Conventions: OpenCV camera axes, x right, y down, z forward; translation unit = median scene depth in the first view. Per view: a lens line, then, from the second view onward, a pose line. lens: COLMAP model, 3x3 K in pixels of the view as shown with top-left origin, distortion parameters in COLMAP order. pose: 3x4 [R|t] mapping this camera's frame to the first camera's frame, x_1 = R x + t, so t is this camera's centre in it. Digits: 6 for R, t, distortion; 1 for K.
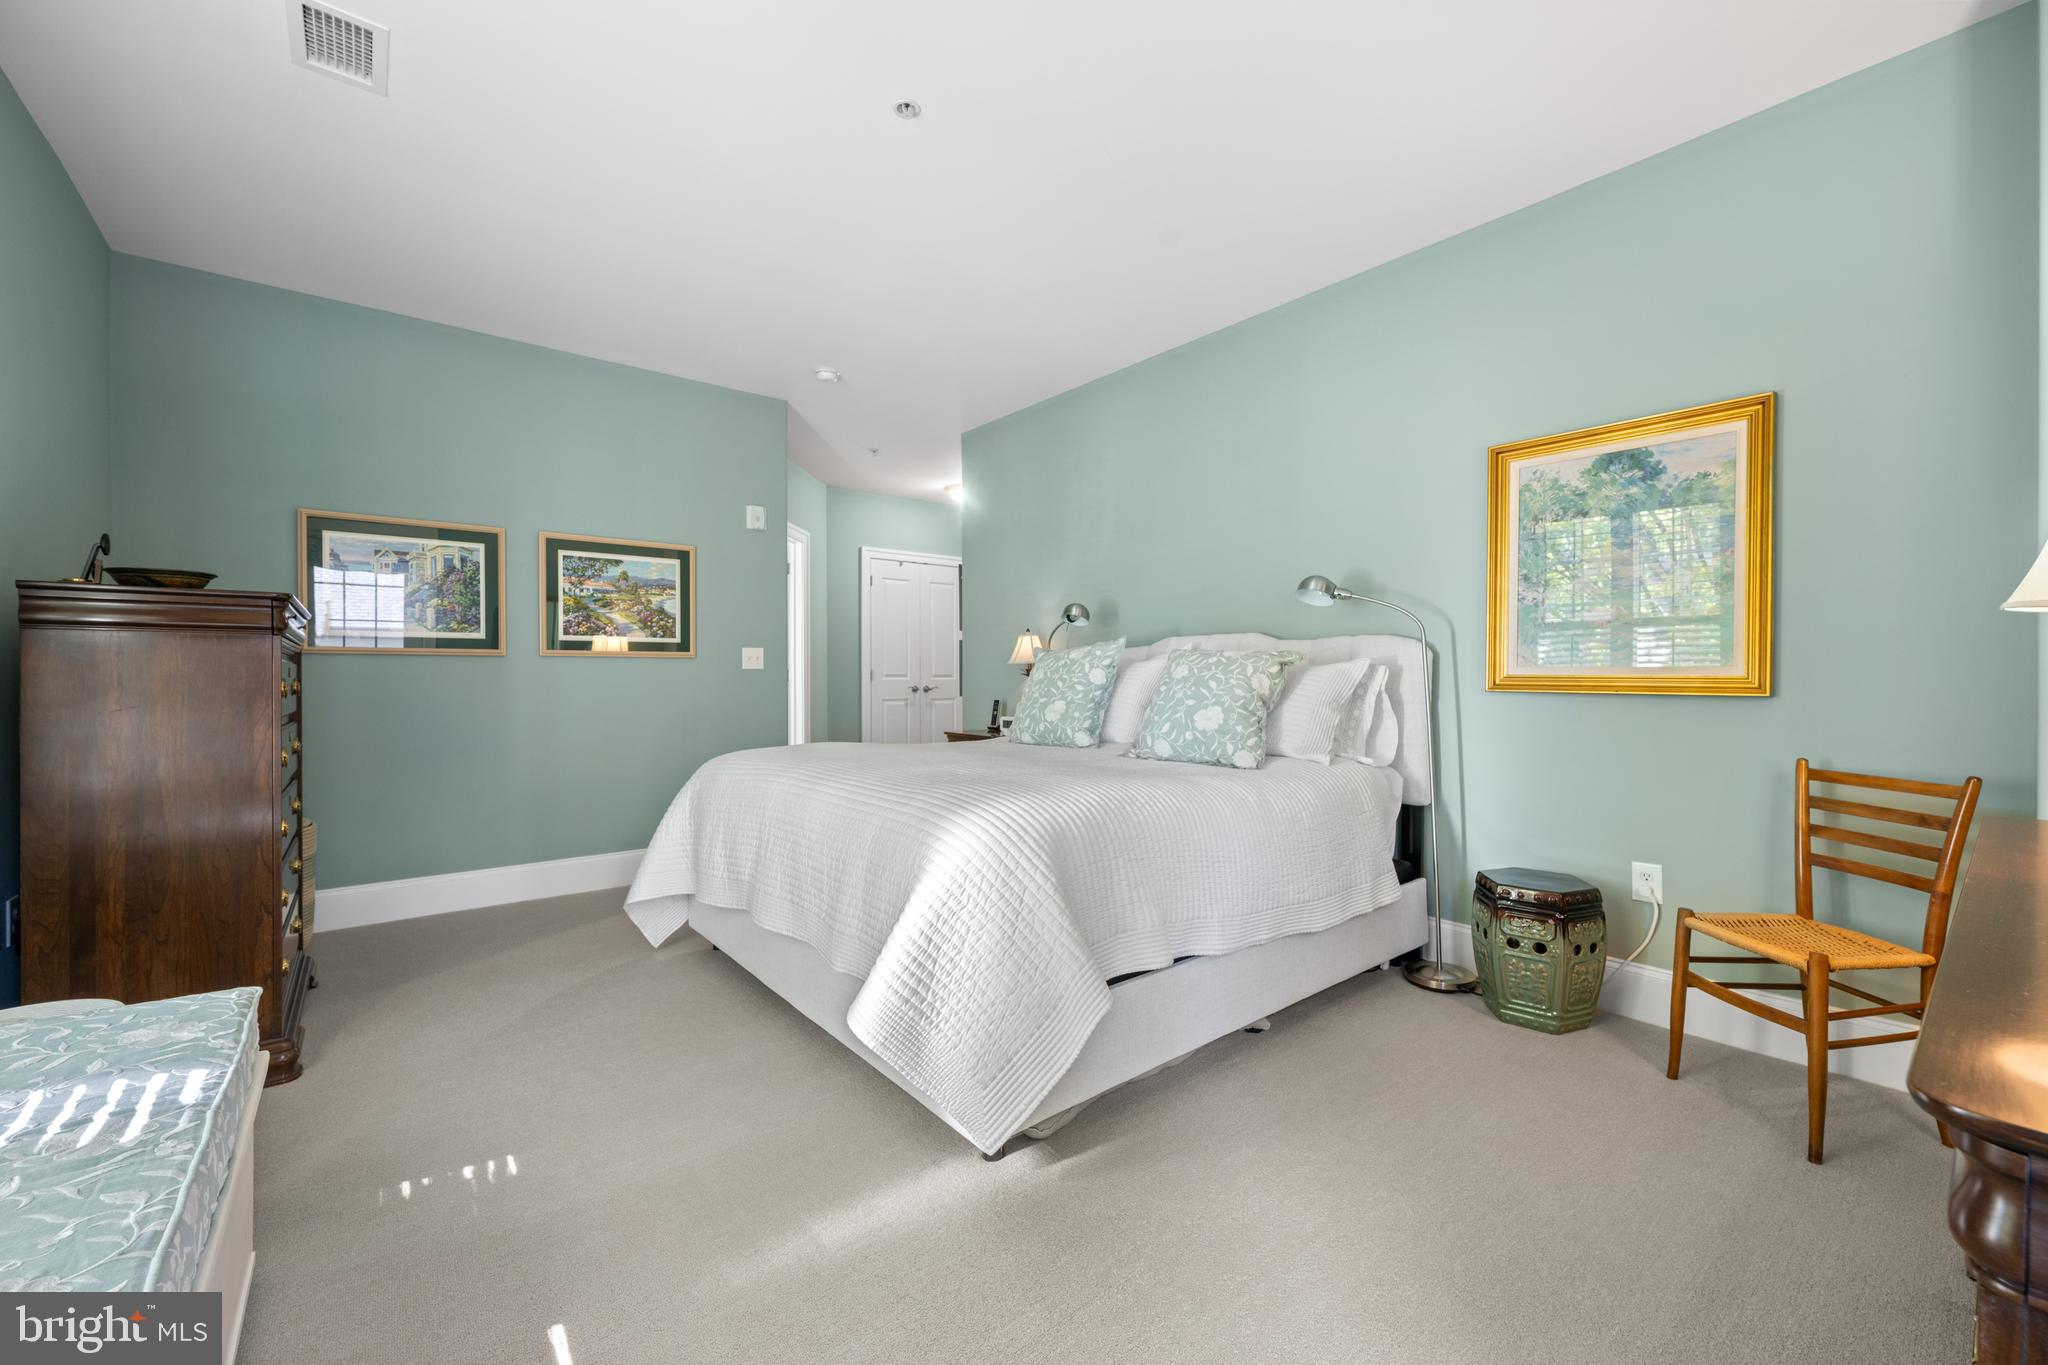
lens RADIAL K [[806.5, 0, 1015.6], [0, 806.5, 680.7], [0, 0, 1]] dist [0.000592, 0.000400]
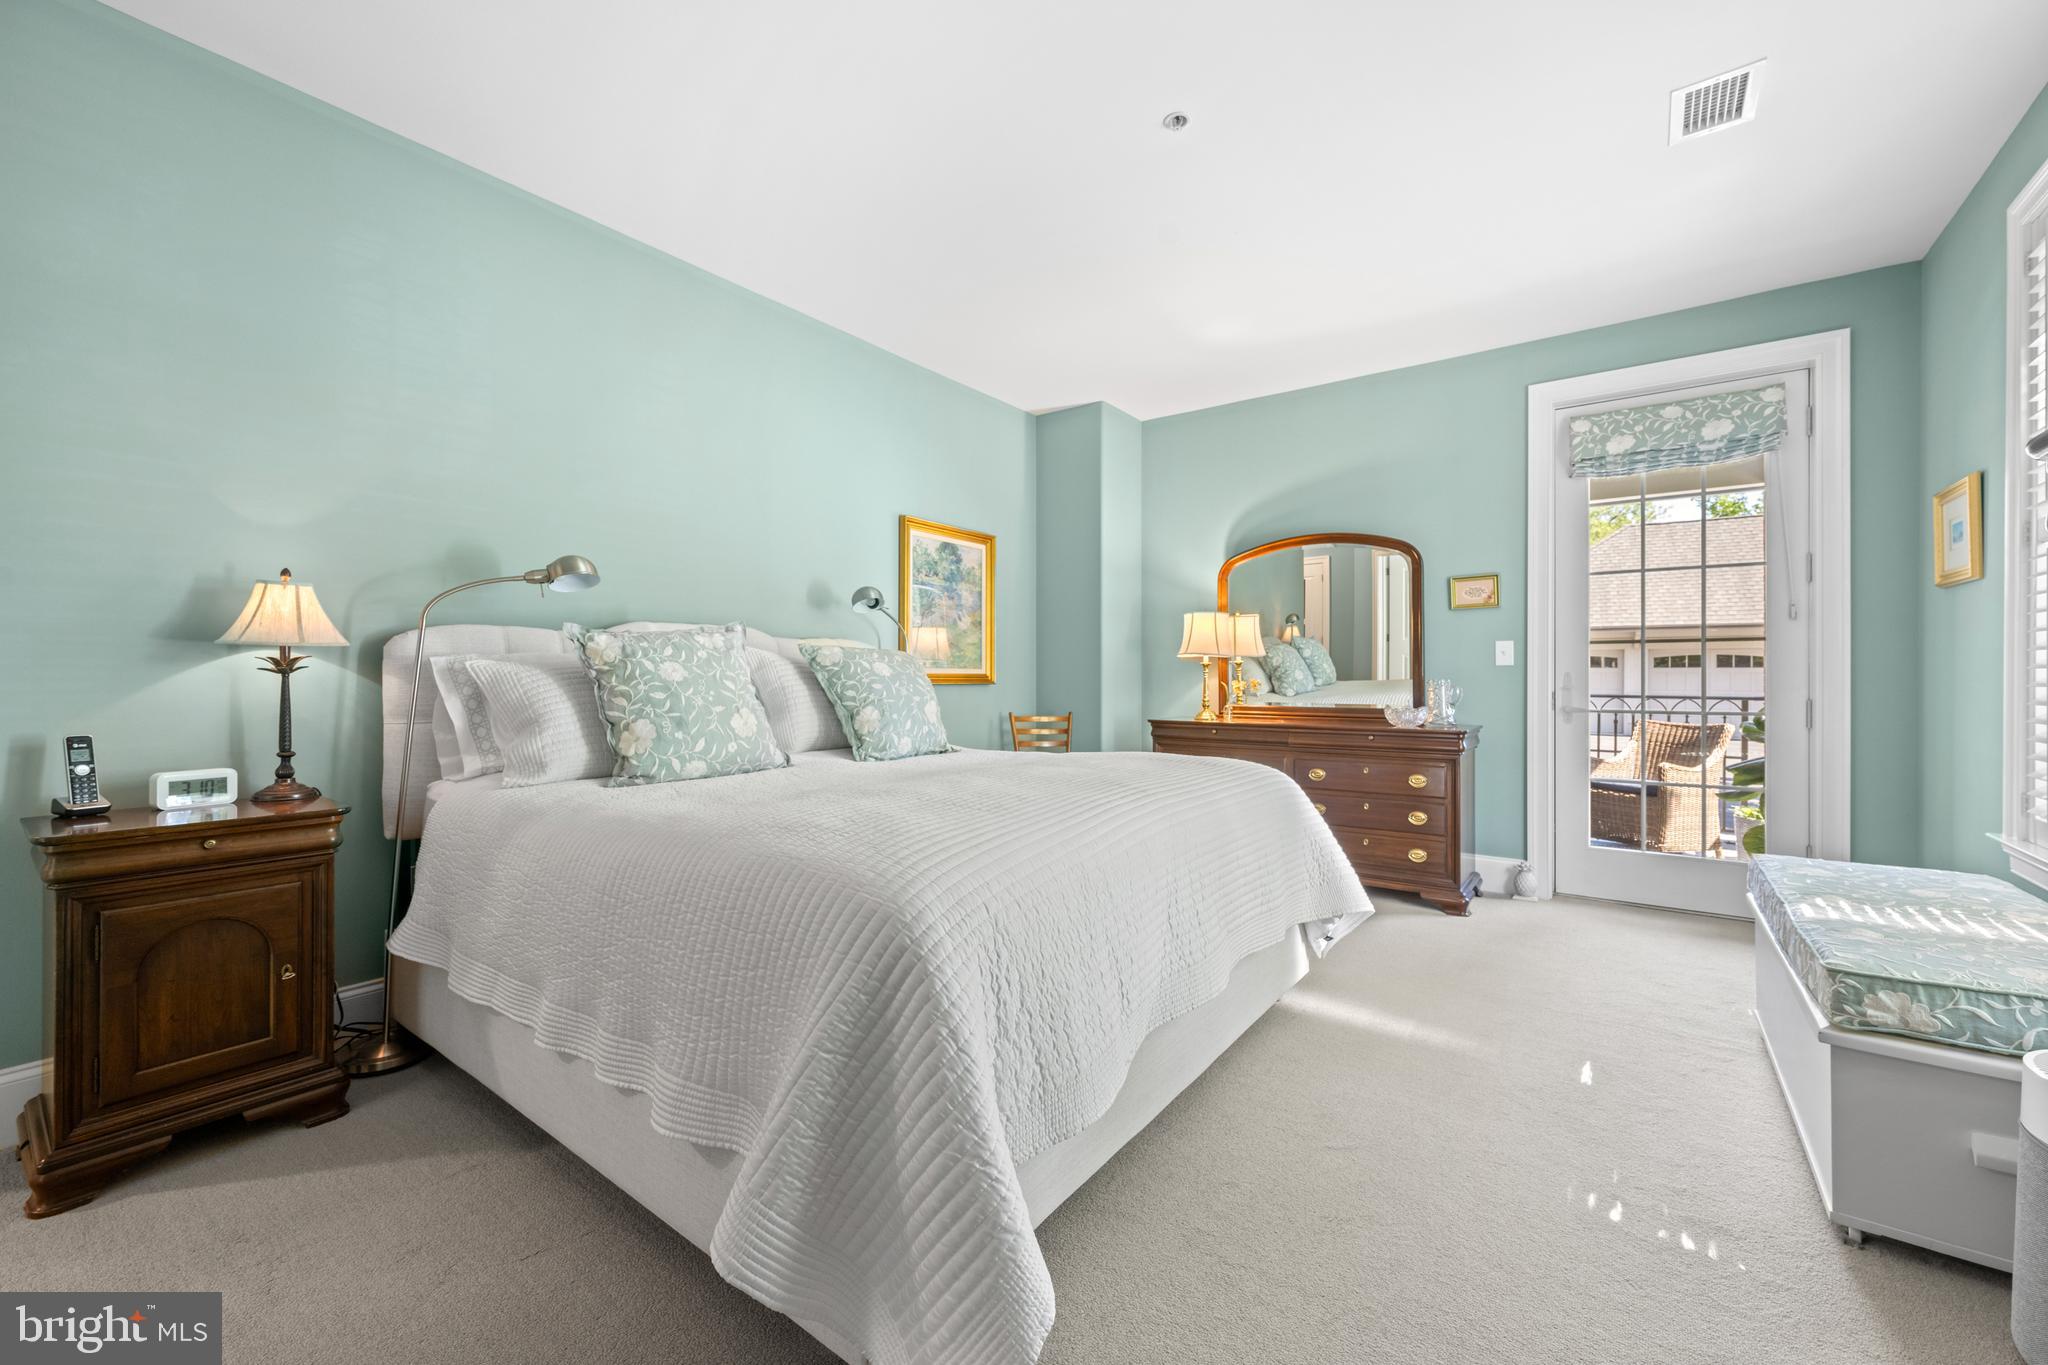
lens RADIAL K [[806.5, 0, 1015.6], [0, 806.5, 680.7], [0, 0, 1]] dist [0.000592, 0.000400]
pose [[-0.240749, -0.008063, 0.970554, -0.942030], [0.003161, 0.999954, 0.009091, -0.006239], [-0.970582, 0.005256, -0.240712, 1.264493]]
